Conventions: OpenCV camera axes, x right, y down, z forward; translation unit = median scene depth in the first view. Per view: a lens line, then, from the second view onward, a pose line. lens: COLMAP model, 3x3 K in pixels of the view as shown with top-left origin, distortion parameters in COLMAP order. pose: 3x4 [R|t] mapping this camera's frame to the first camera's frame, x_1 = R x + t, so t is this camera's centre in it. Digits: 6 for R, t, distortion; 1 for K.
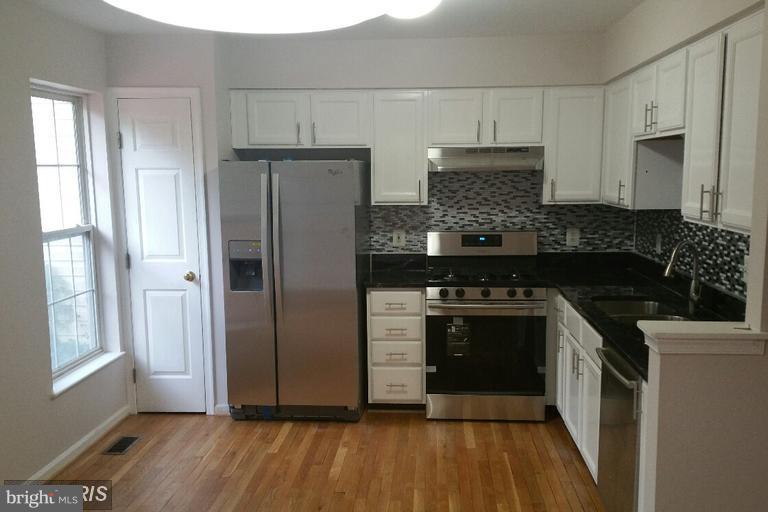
lens RADIAL K [[728.4, 0, 389.3], [0, 728.4, 279.0], [0, 0, 1]] dist [0.171256, -0.297528]
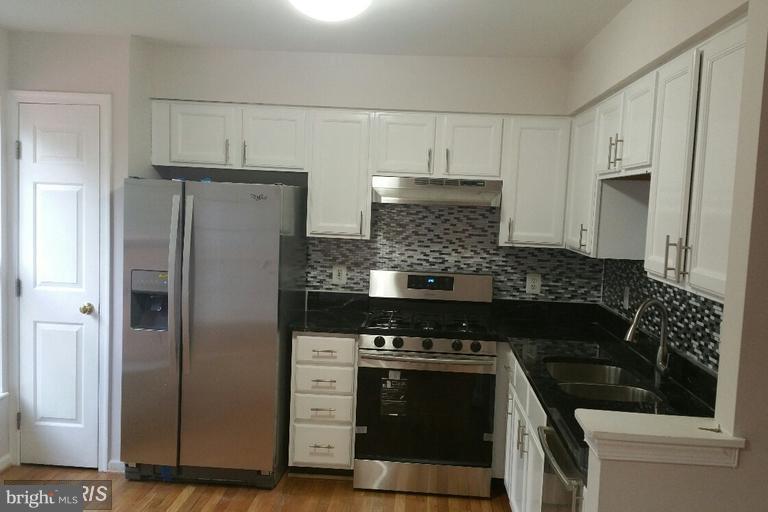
lens RADIAL K [[731.5, 0, 384.1], [0, 731.5, 269.4], [0, 0, 1]] dist [0.156192, -0.281691]
pose [[0.998767, 0.048850, 0.008819, 0.066123], [-0.048315, 0.997417, -0.053151, -0.019872], [-0.011392, 0.052660, 0.998548, 0.122870]]
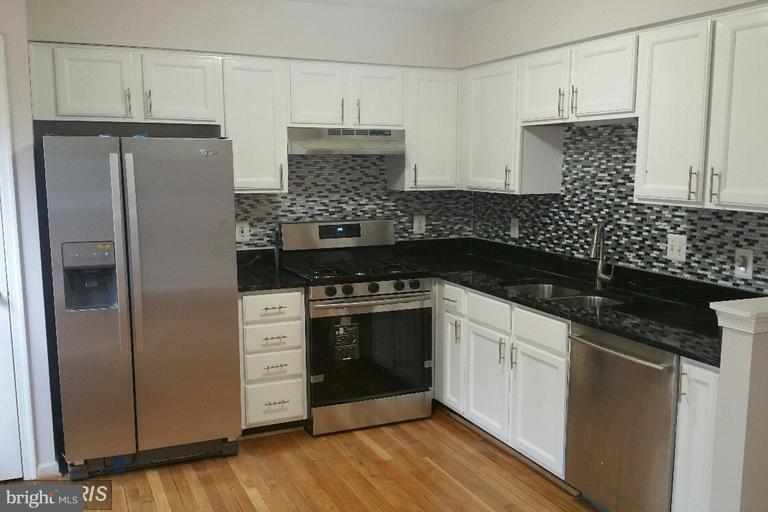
lens RADIAL K [[731.5, 0, 384.1], [0, 731.5, 269.4], [0, 0, 1]] dist [0.156192, -0.281691]
pose [[0.883369, -0.061975, 0.464562, -0.271455], [0.062175, 0.997954, 0.014906, -0.015949], [-0.464535, 0.015717, 0.885415, 0.174289]]
